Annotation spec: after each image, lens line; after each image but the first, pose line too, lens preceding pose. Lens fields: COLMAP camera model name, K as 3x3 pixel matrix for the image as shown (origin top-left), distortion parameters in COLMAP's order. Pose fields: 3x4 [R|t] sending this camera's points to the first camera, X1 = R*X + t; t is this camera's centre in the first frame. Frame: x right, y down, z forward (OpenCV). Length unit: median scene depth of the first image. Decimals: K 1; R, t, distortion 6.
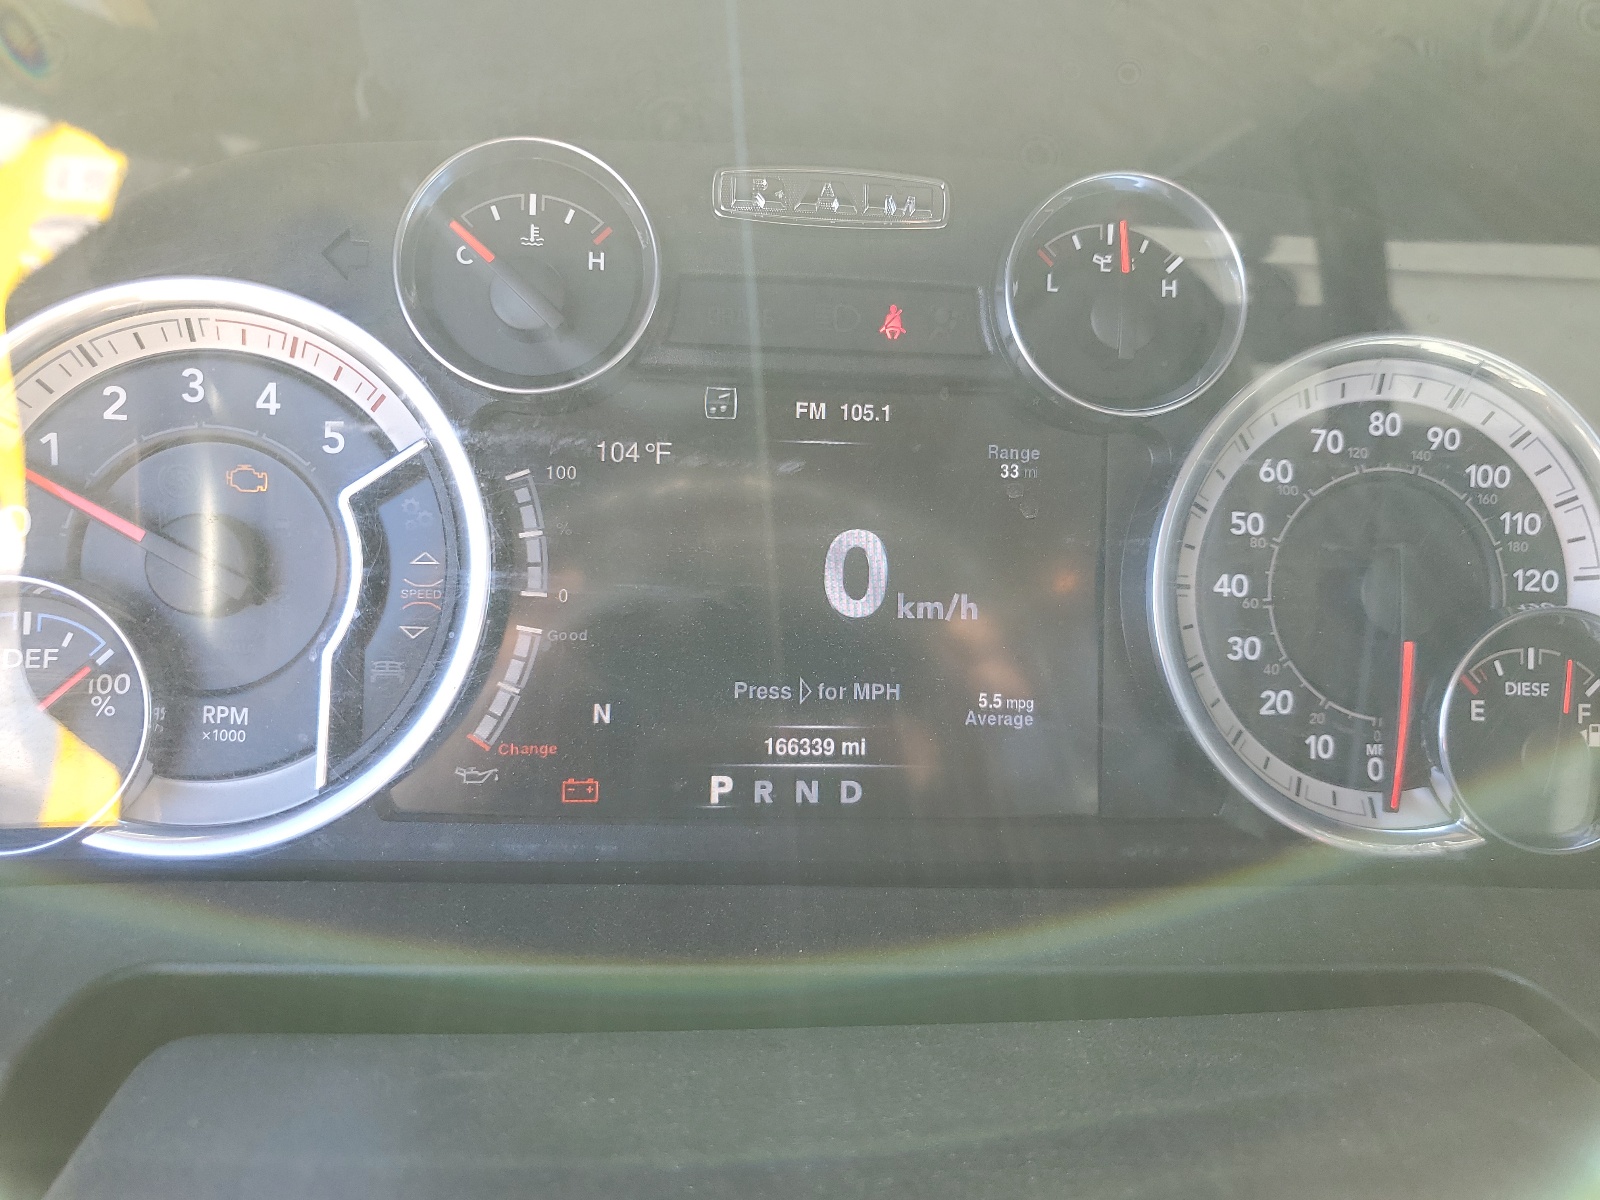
lens RADIAL K [[1197.8, 0, 795.4], [0, 1197.8, 598.2], [0, 0, 1]] dist [0.037936, -0.002217]
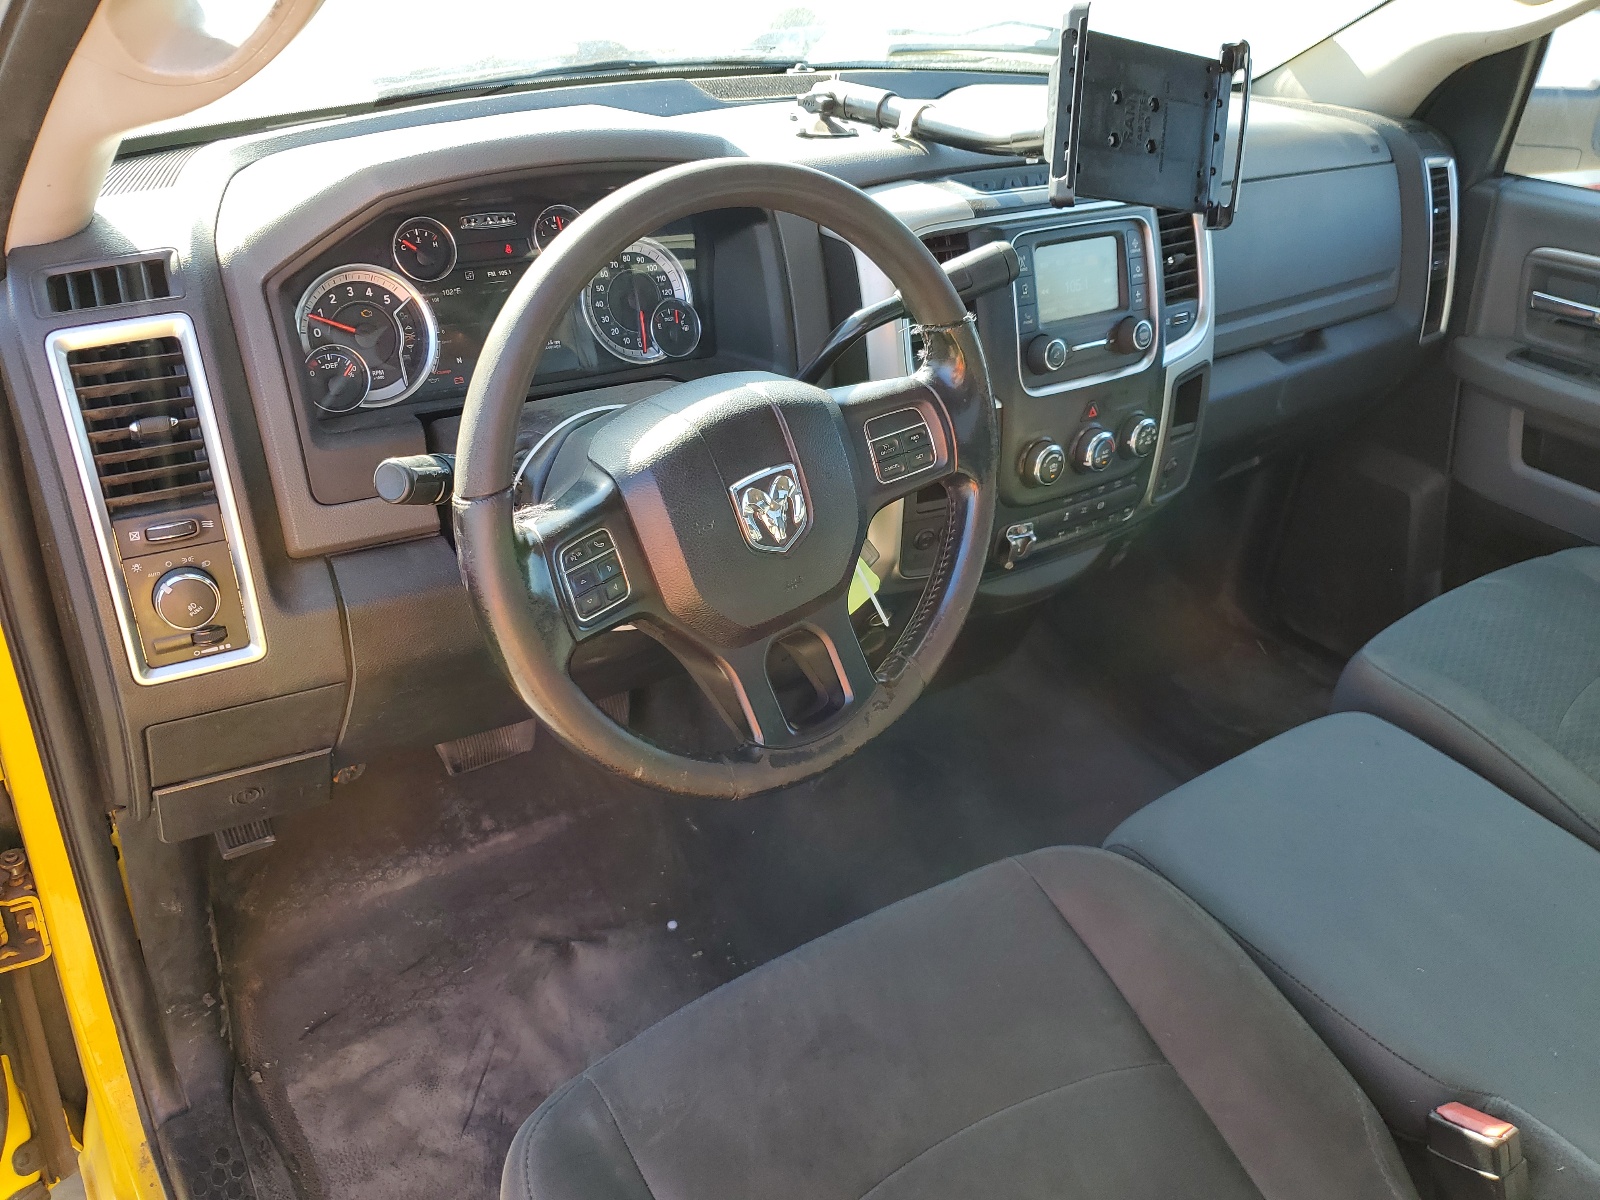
lens RADIAL K [[1197.8, 0, 795.4], [0, 1197.8, 598.2], [0, 0, 1]] dist [0.037936, -0.002217]
pose [[0.859190, -0.256953, 0.442457, -1.153201], [0.147458, 0.952415, 0.266762, -0.051159], [-0.489948, -0.163955, 0.856195, -3.048731]]
